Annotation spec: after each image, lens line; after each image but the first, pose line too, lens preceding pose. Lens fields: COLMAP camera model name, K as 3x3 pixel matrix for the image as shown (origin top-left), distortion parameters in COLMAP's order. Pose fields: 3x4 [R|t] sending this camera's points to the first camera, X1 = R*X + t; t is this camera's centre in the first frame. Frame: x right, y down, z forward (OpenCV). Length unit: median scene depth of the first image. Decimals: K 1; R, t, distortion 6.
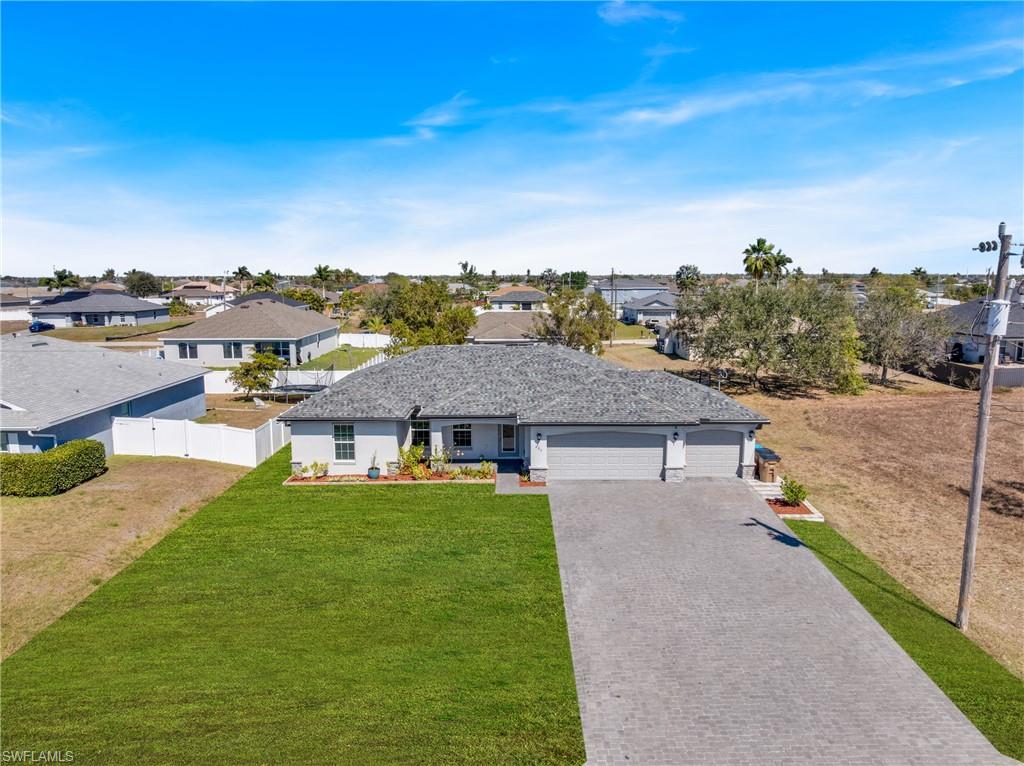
lens RADIAL K [[723.4, 0, 513.4], [0, 723.4, 381.1], [0, 0, 1]] dist [-0.062178, 0.029325]
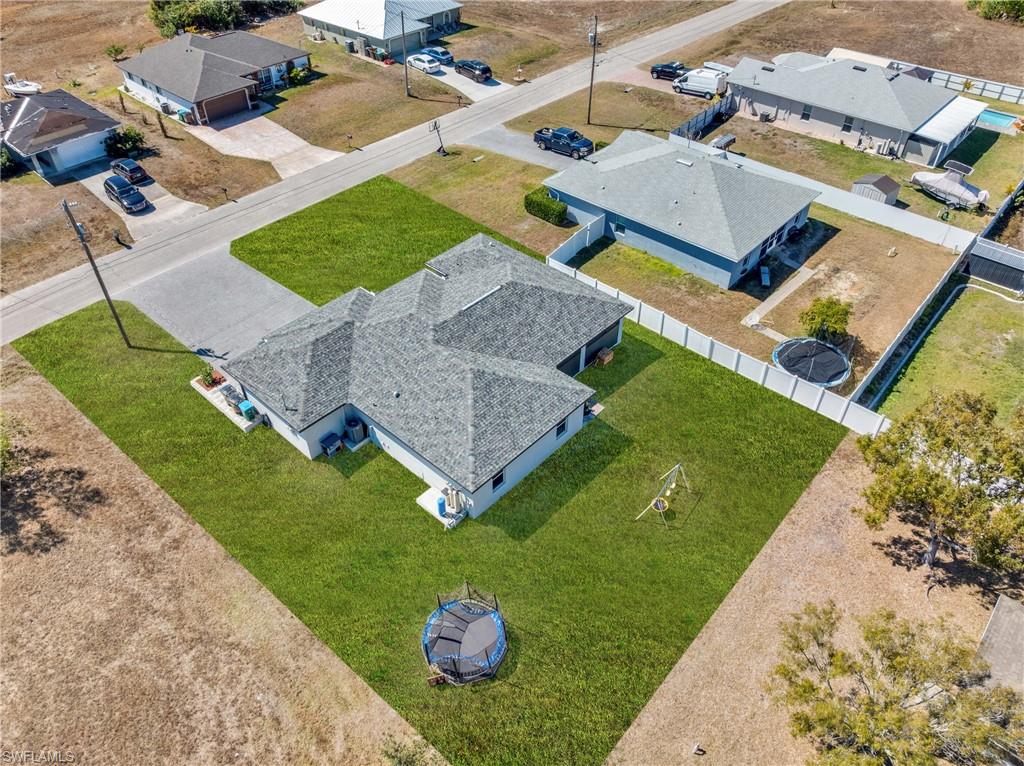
lens RADIAL K [[723.4, 0, 513.4], [0, 723.4, 381.1], [0, 0, 1]] dist [-0.062178, 0.029325]
pose [[-0.678709, 0.491638, -0.545570, 0.734676], [-0.100918, 0.673389, 0.732368, -0.985868], [0.727441, 0.552123, -0.407420, 1.972019]]
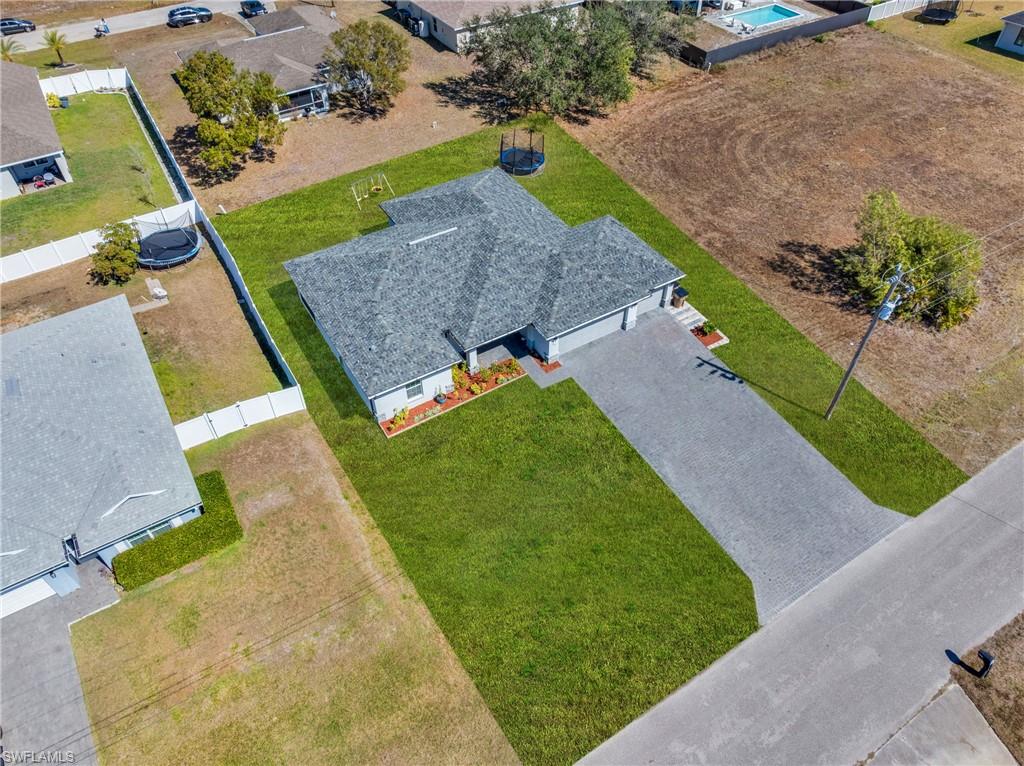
lens RADIAL K [[723.4, 0, 513.4], [0, 723.4, 381.1], [0, 0, 1]] dist [-0.062178, 0.029325]
pose [[0.855371, -0.373381, 0.359063, -0.550474], [0.078827, 0.778899, 0.622176, -0.712415], [-0.511982, -0.503888, 0.695680, 0.045809]]
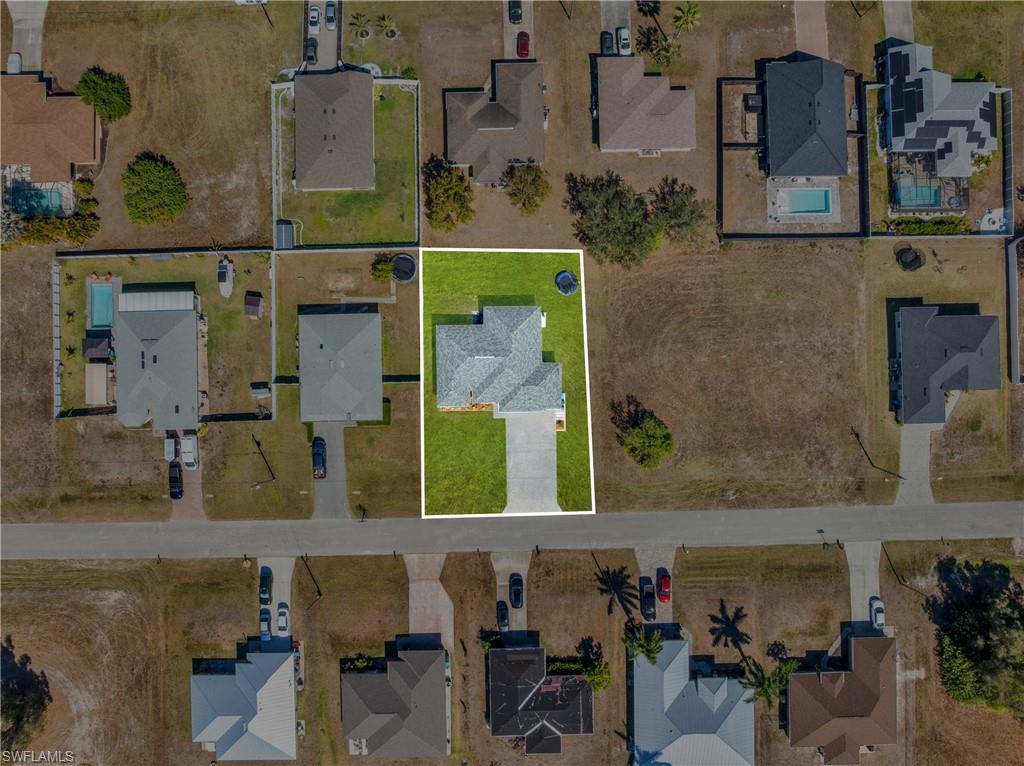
lens RADIAL K [[723.4, 0, 513.4], [0, 723.4, 381.1], [0, 0, 1]] dist [-0.062178, 0.029325]
pose [[0.999918, -0.010959, 0.006578, 0.062655], [-0.004760, 0.158274, 0.987384, -3.895023], [-0.011862, -0.987334, 0.158209, 0.517146]]
